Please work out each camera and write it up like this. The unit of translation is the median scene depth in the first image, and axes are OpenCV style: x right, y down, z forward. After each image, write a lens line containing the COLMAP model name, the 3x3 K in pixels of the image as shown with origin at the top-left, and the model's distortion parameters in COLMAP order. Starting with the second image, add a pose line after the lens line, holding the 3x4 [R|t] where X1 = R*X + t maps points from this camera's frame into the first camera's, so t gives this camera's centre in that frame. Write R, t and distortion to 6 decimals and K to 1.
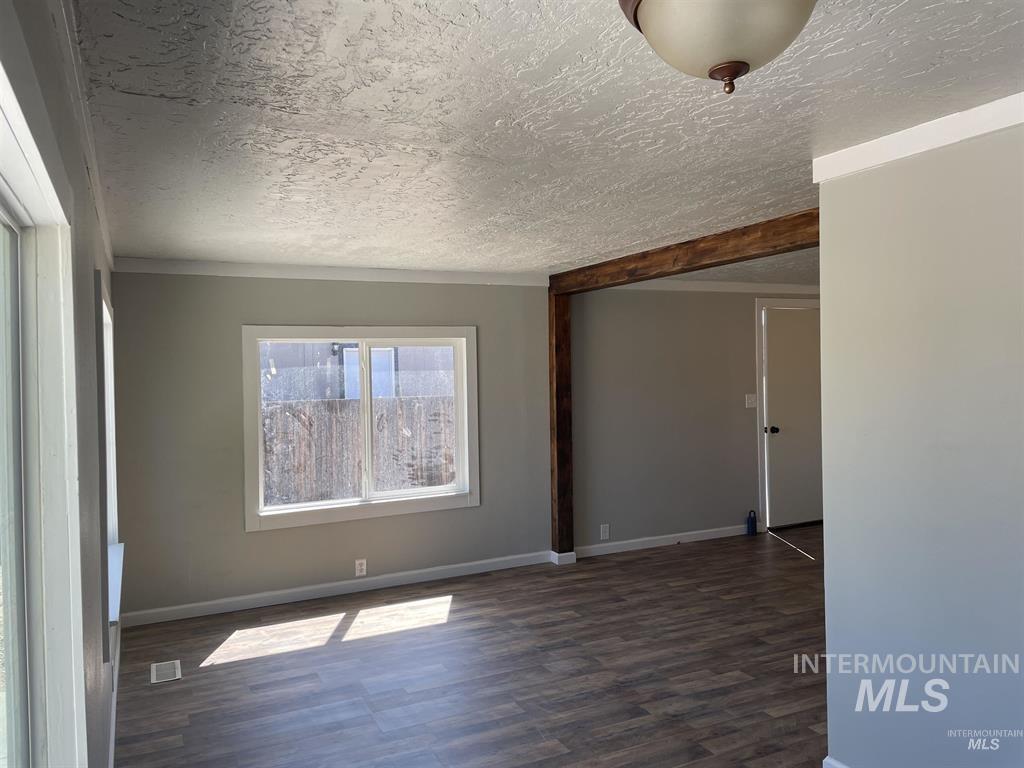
lens RADIAL K [[771.6, 0, 519.0], [0, 771.6, 378.0], [0, 0, 1]] dist [0.099264, -0.131738]
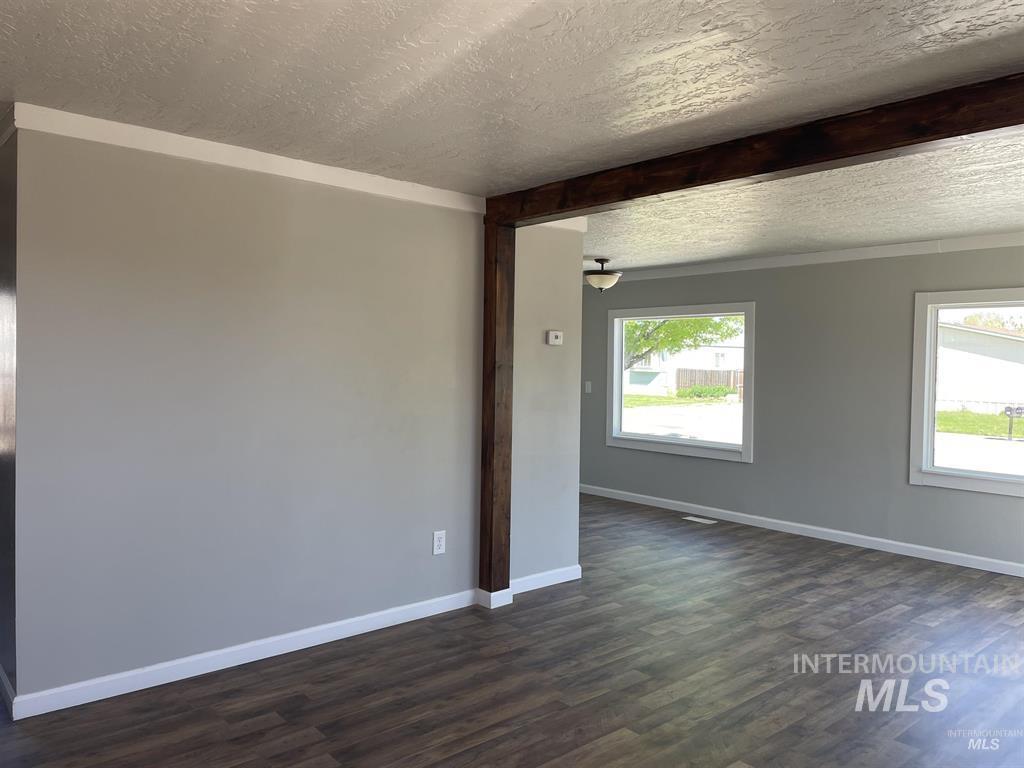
lens RADIAL K [[771.6, 0, 519.0], [0, 771.6, 378.0], [0, 0, 1]] dist [0.099264, -0.131738]
pose [[-0.963254, 0.009312, -0.268430, 0.662944], [-0.000024, 0.999396, 0.034754, 0.008800], [0.268592, 0.033483, -0.962672, 1.767283]]
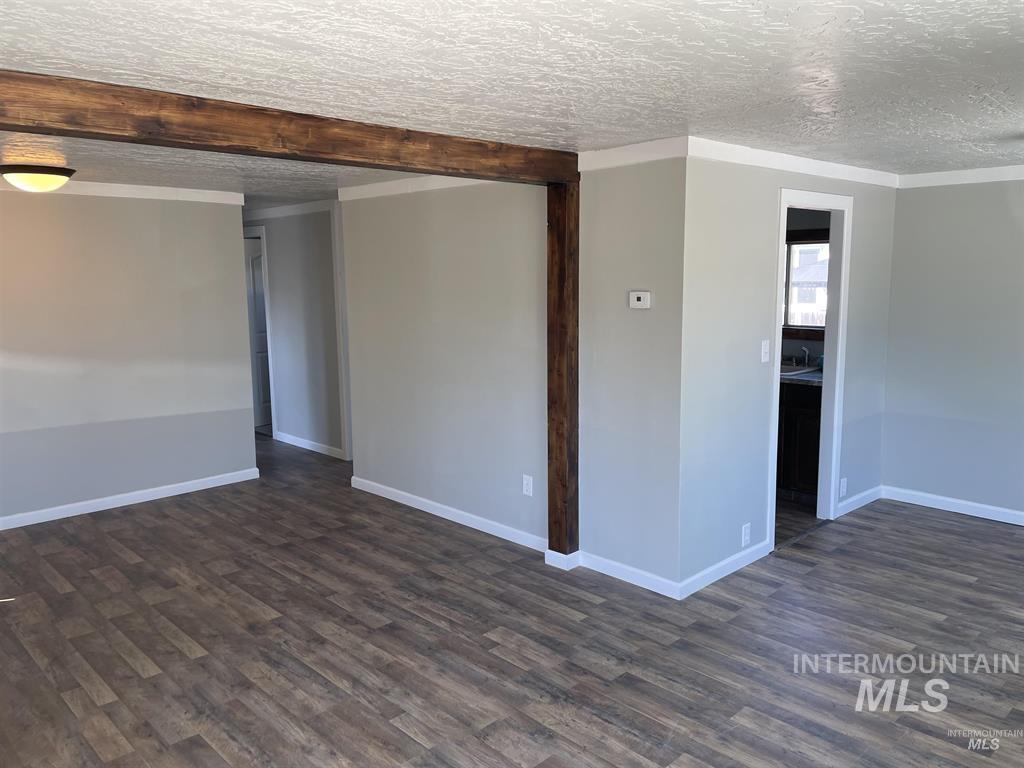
lens RADIAL K [[771.6, 0, 519.0], [0, 771.6, 378.0], [0, 0, 1]] dist [0.099264, -0.131738]
pose [[-0.313990, -0.107896, 0.943275, -0.524811], [0.026492, 0.992139, 0.122304, -0.034645], [-0.949056, 0.063391, -0.308664, 1.136116]]
